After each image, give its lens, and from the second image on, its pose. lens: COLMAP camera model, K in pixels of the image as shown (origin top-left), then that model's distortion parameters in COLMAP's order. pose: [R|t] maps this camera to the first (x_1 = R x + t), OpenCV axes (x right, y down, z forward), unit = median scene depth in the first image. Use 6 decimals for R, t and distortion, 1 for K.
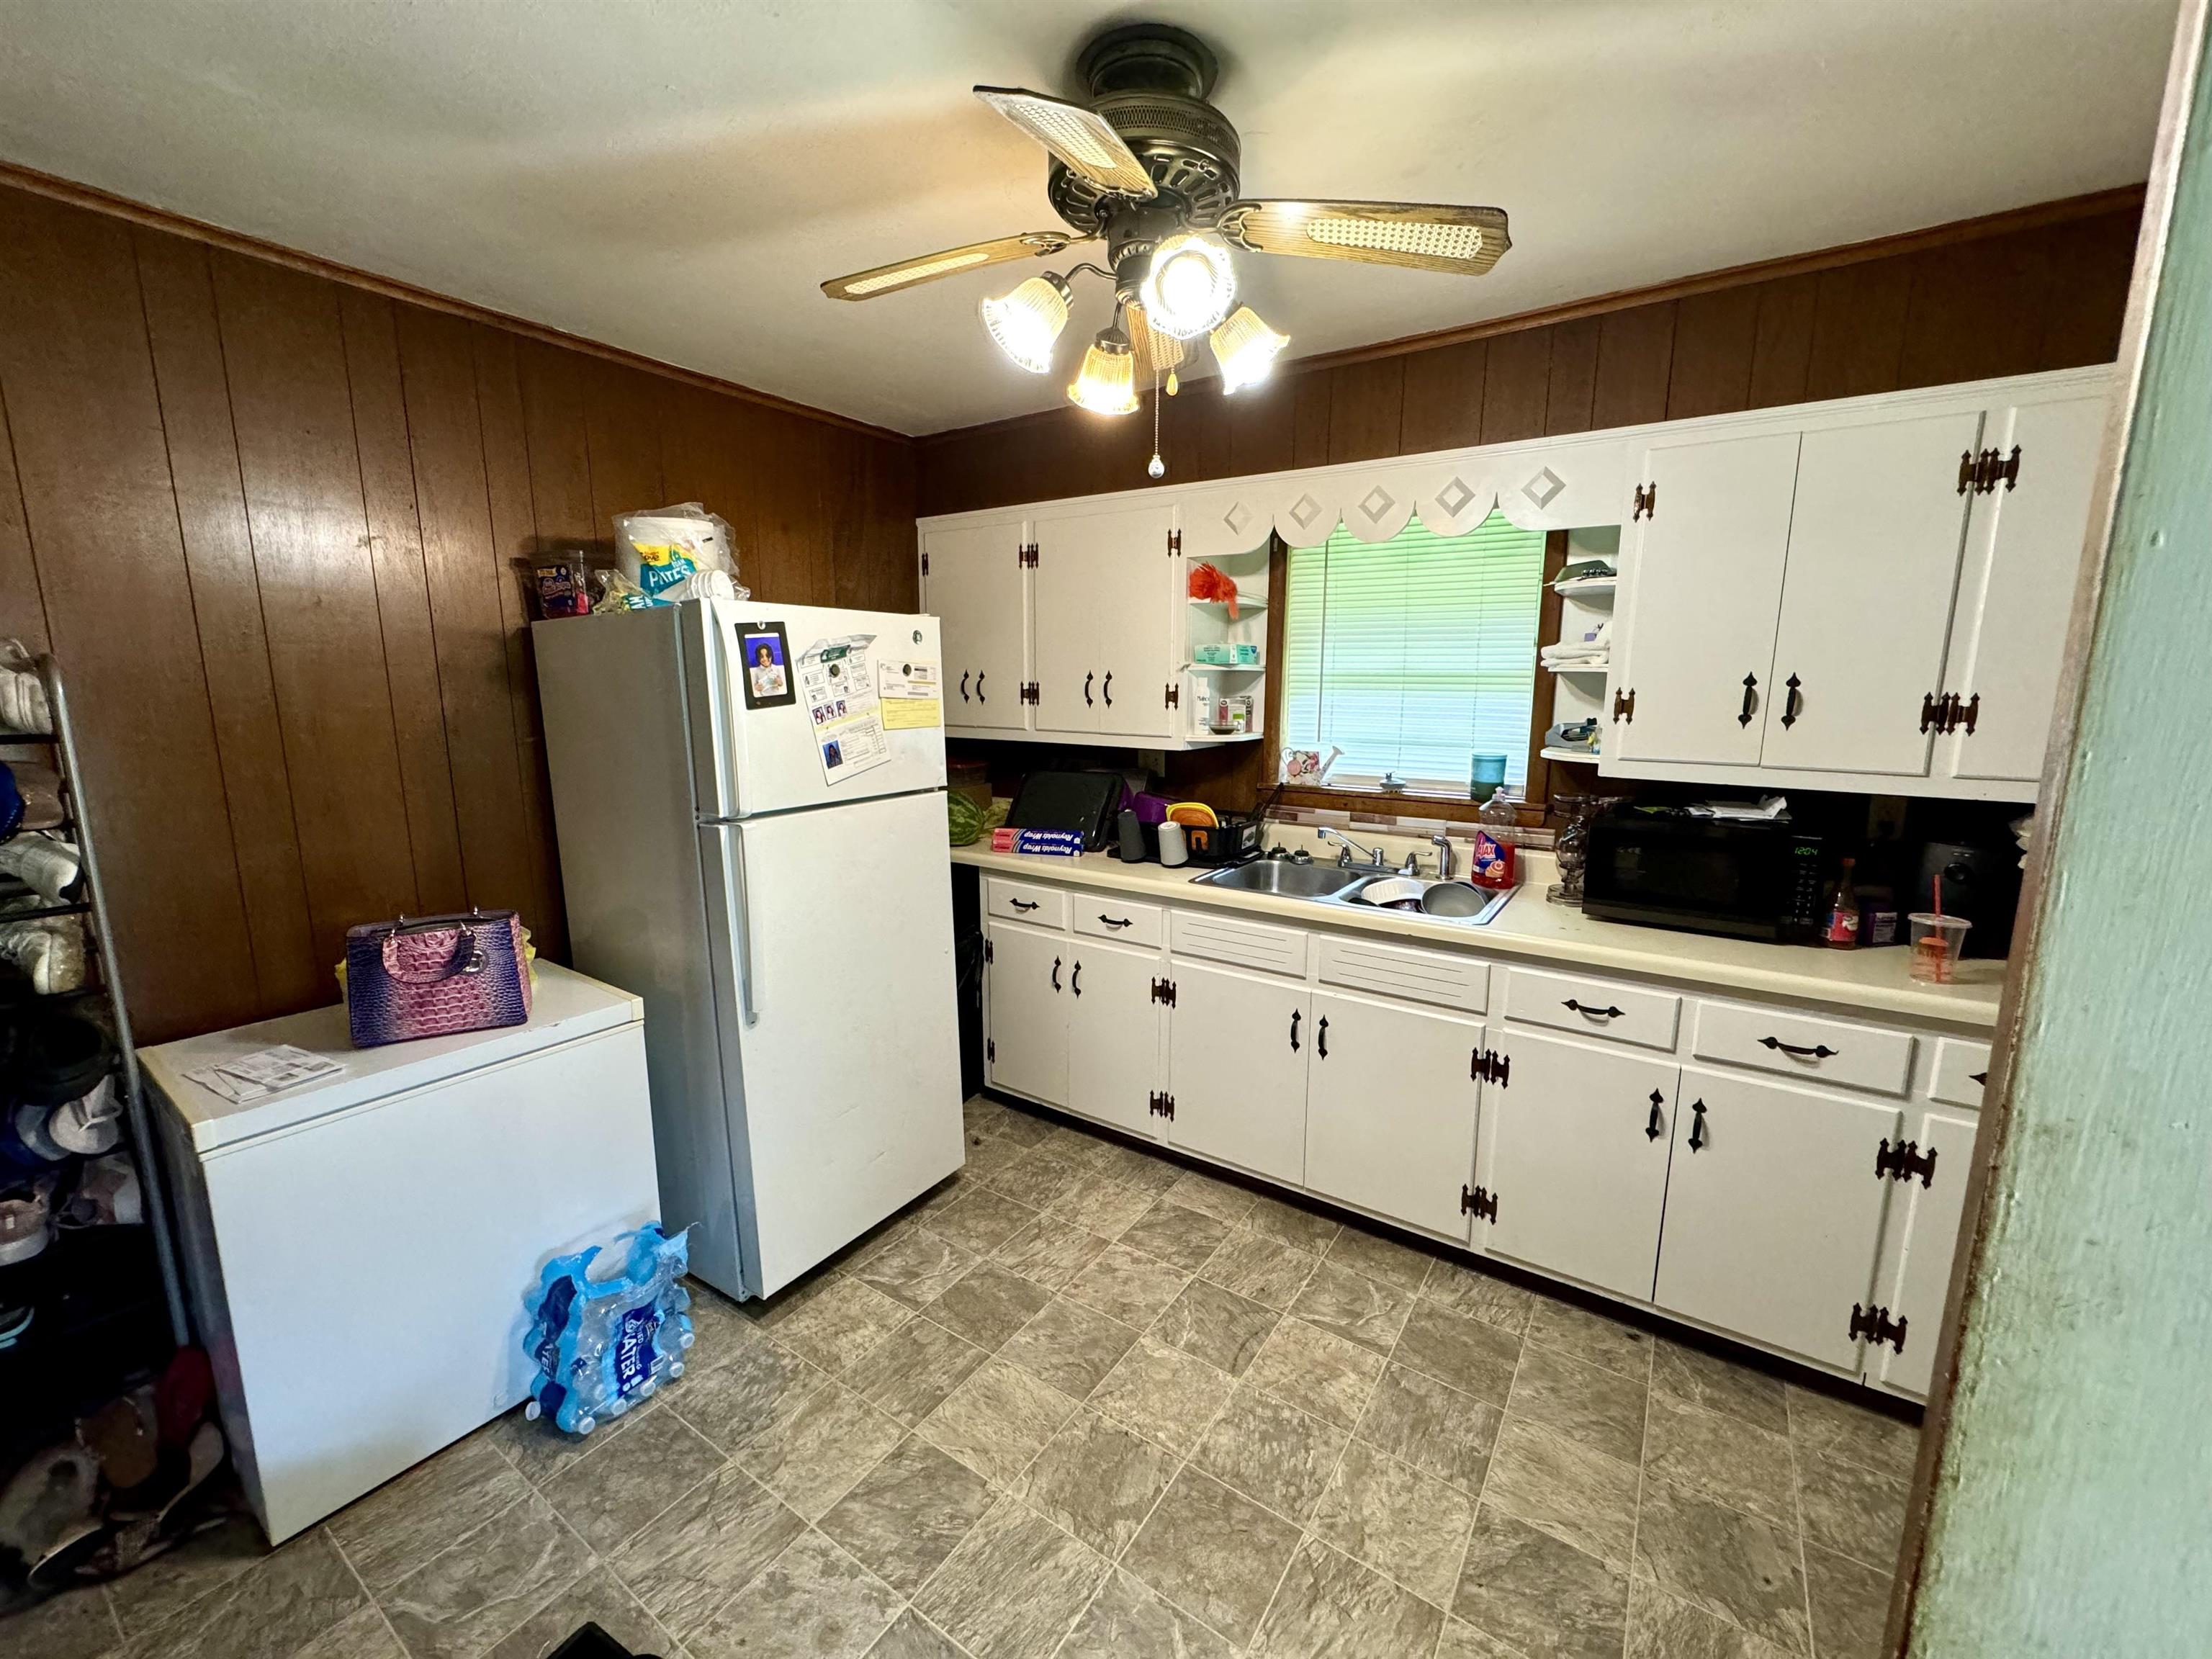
lens RADIAL K [[890.4, 0, 1108.2], [0, 890.4, 830.4], [0, 0, 1]] dist [-0.000737, 0.000028]
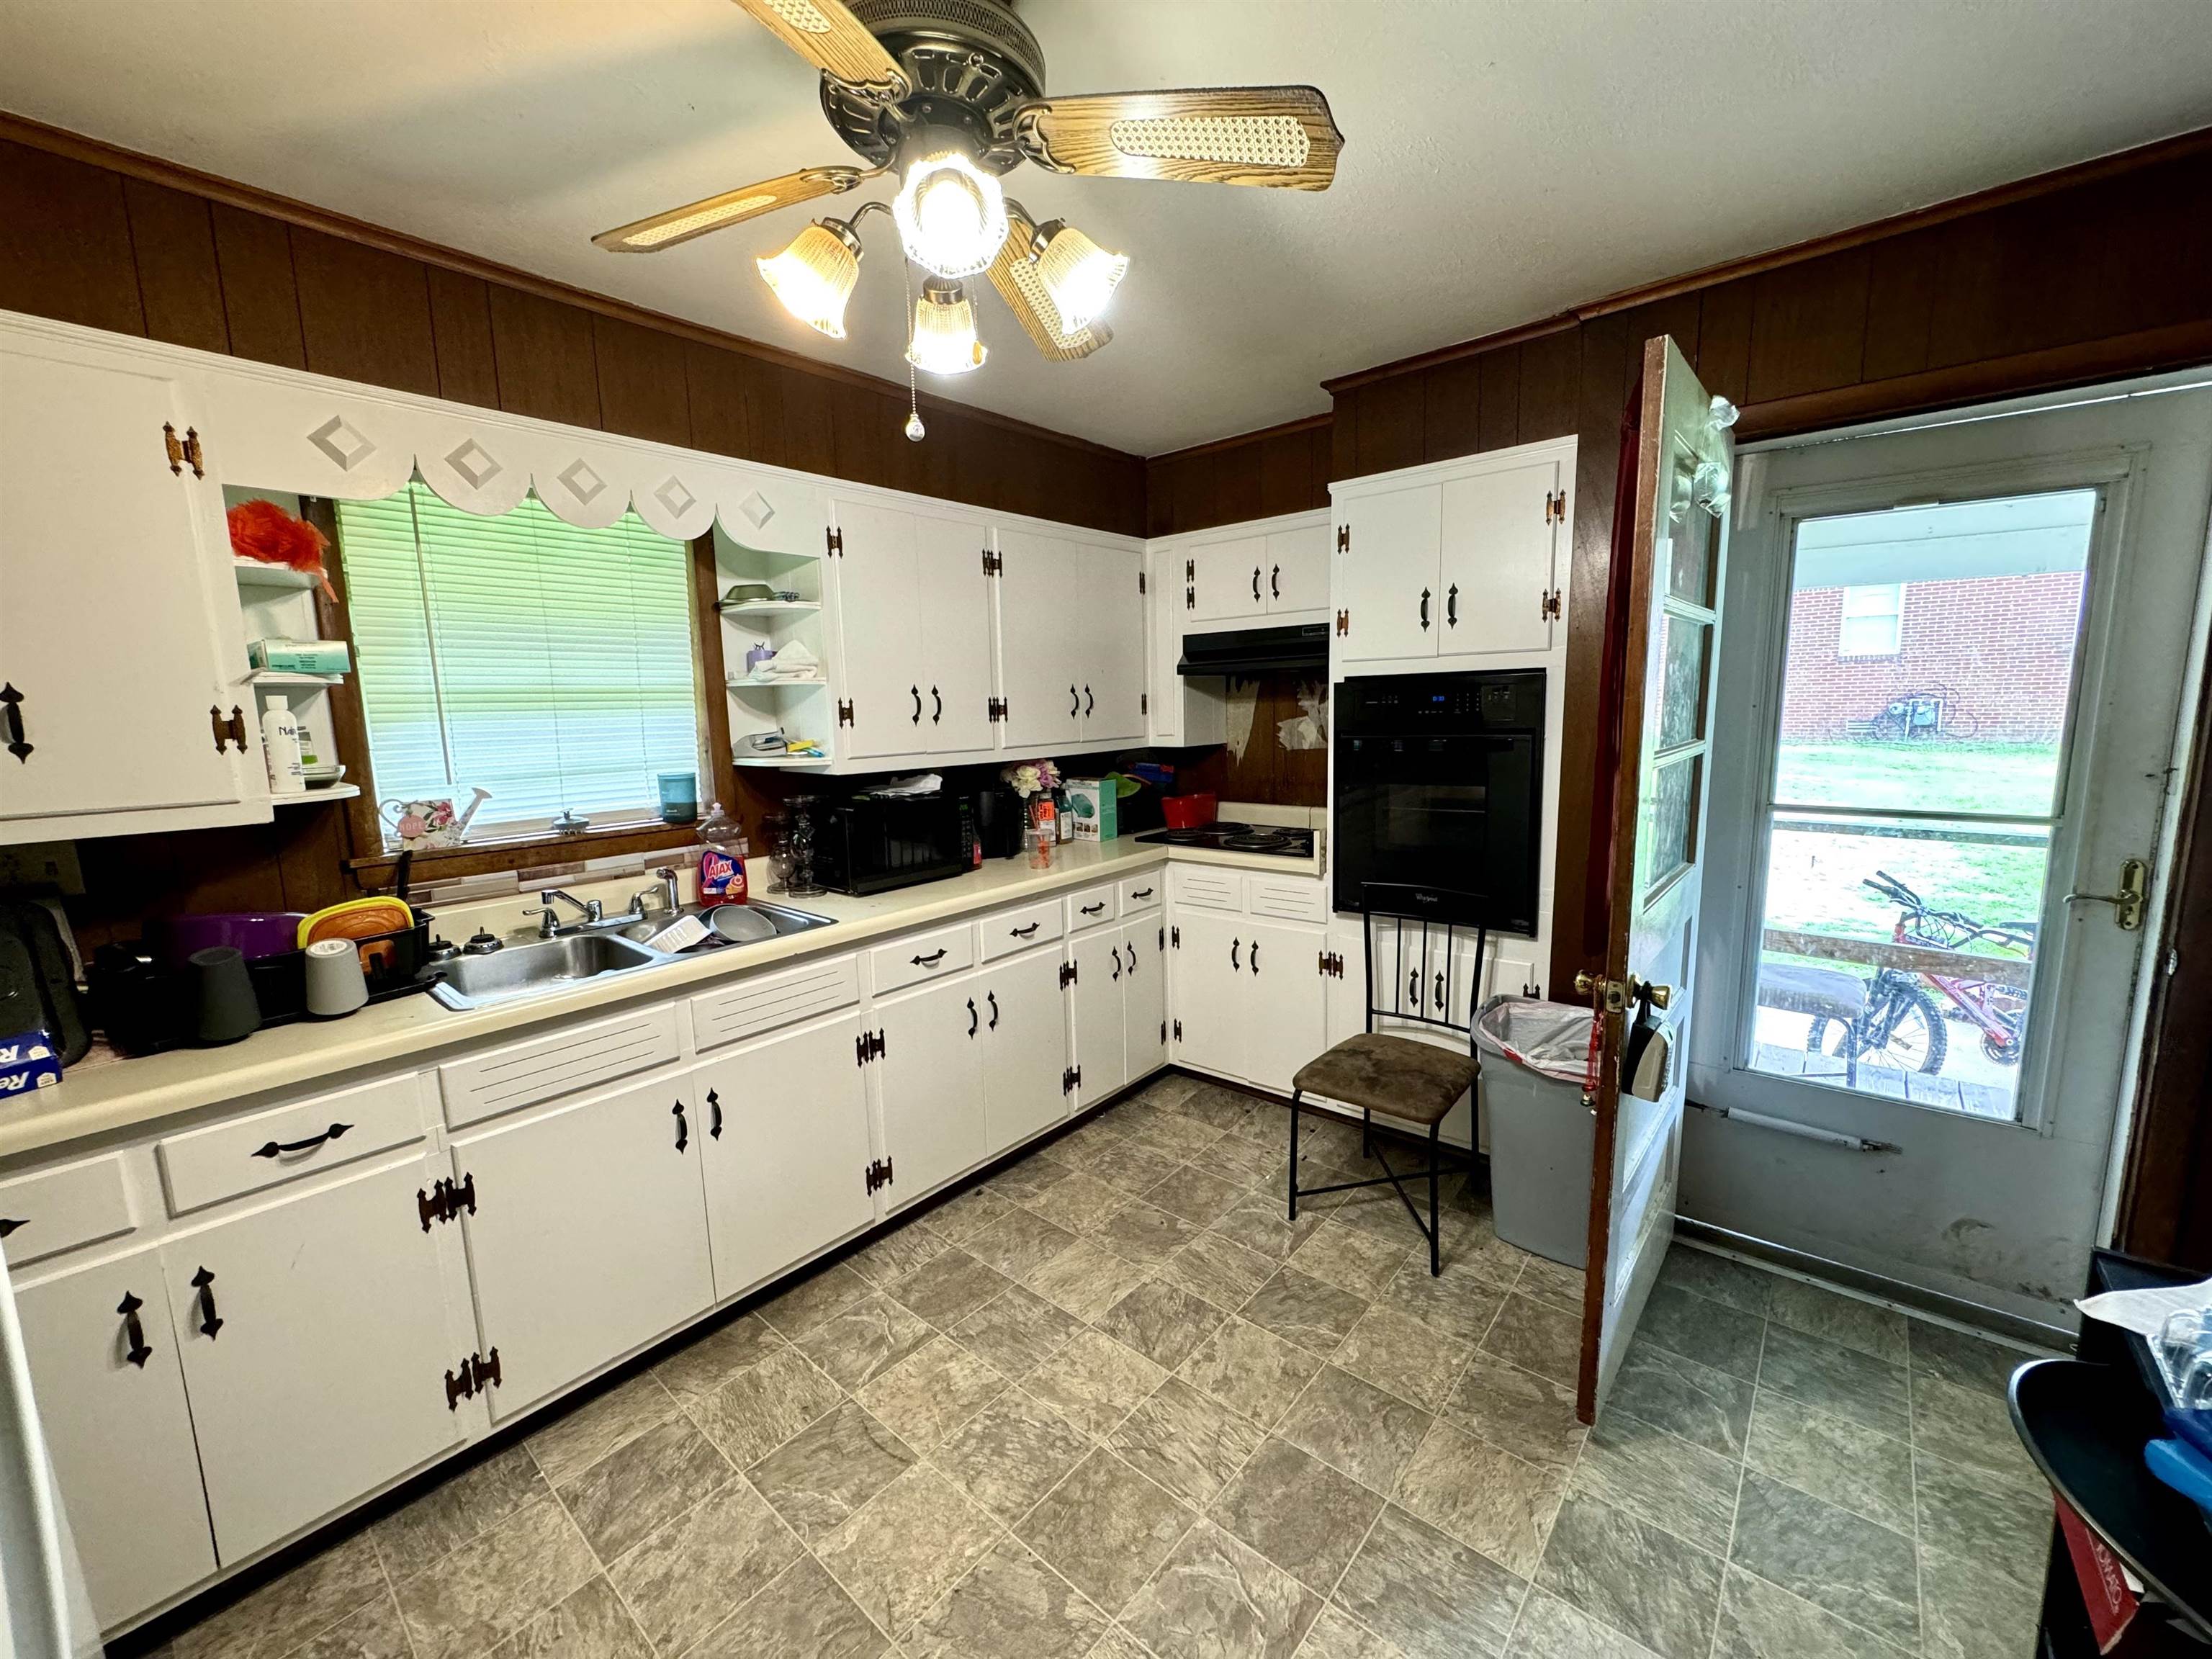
lens RADIAL K [[890.4, 0, 1106.8], [0, 890.4, 829.1], [0, 0, 1]] dist [-0.000737, 0.000028]
pose [[0.105965, -0.149681, 0.983040, -0.547428], [0.190706, 0.973313, 0.127643, -0.072592], [-0.975911, 0.173946, 0.131682, 0.516514]]
